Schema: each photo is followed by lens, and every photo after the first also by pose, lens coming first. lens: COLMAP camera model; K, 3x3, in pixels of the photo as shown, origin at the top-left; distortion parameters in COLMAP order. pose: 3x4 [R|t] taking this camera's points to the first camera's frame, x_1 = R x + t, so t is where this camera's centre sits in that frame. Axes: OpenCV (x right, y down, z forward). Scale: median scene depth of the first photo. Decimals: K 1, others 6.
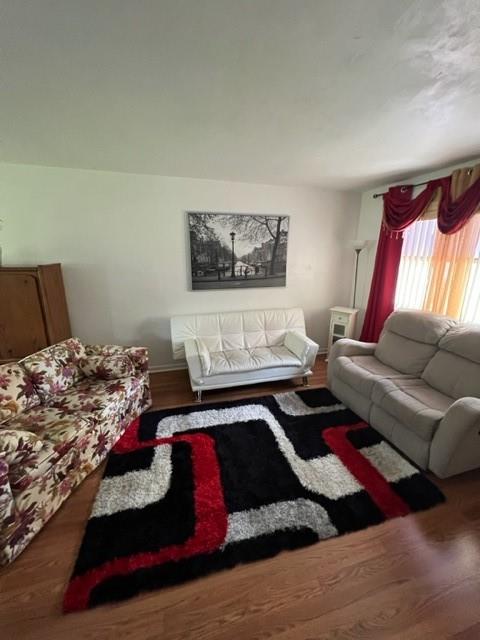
lens RADIAL K [[258.2, 0, 240.4], [0, 258.2, 315.9], [0, 0, 1]] dist [-0.000801, -0.000079]
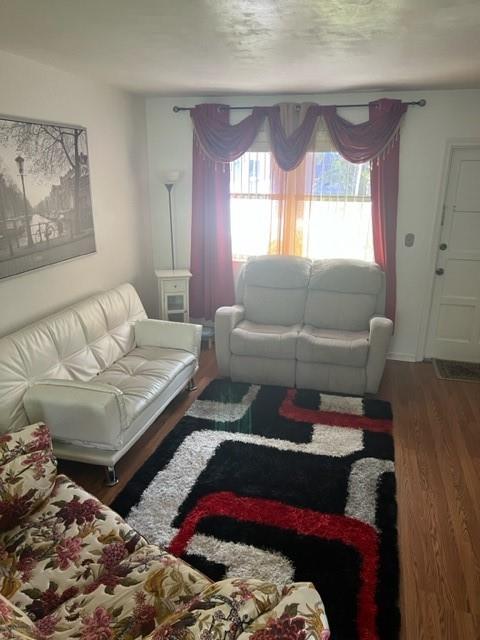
lens RADIAL K [[487.6, 0, 236.3], [0, 487.6, 317.3], [0, 0, 1]] dist [0.057987, -0.067918]
pose [[0.500254, -0.250644, 0.828808, -0.839756], [0.203627, 0.964397, 0.168743, -0.126883], [-0.841595, 0.084353, 0.533482, 0.221099]]
